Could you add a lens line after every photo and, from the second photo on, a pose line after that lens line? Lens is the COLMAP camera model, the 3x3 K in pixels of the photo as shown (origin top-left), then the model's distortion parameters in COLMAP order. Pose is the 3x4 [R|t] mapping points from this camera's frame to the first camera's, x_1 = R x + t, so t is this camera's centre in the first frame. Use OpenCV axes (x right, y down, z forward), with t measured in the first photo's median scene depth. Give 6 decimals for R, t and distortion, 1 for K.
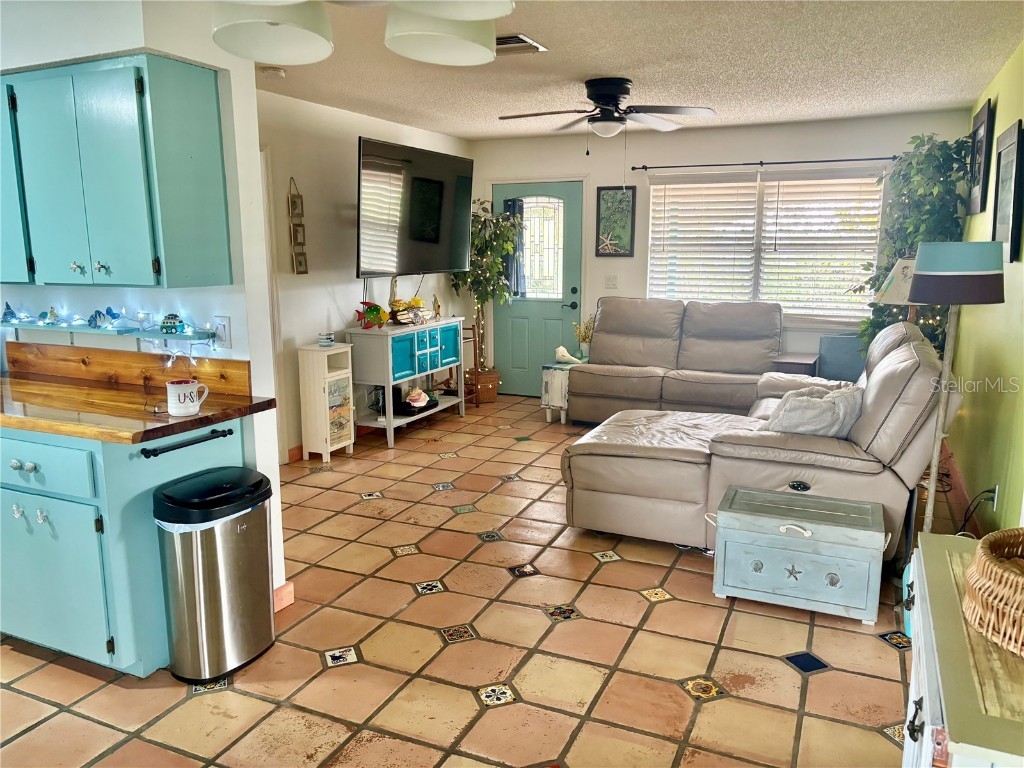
lens RADIAL K [[766.5, 0, 511.7], [0, 766.5, 400.2], [0, 0, 1]] dist [-0.008898, -0.001755]
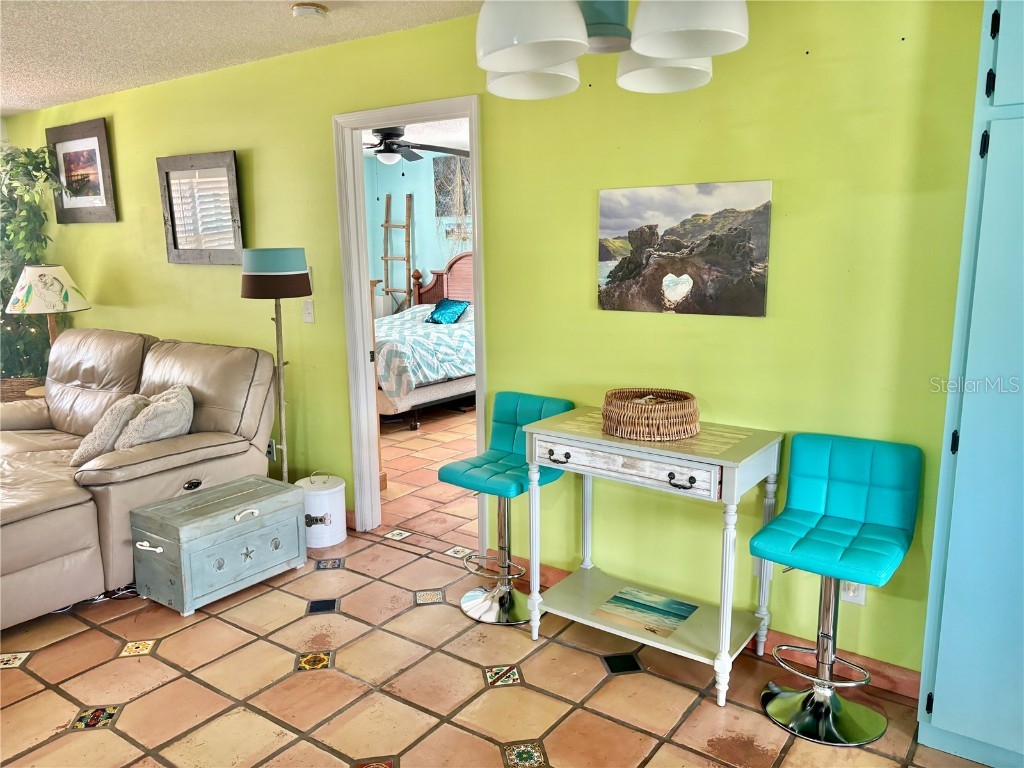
lens RADIAL K [[773.6, 0, 517.8], [0, 773.6, 383.1], [0, 0, 1]] dist [0.058678, -0.079575]
pose [[0.200274, -0.181881, 0.962709, -0.571243], [0.209057, 0.967920, 0.139375, -0.083137], [-0.957176, 0.173348, 0.231873, 0.329272]]
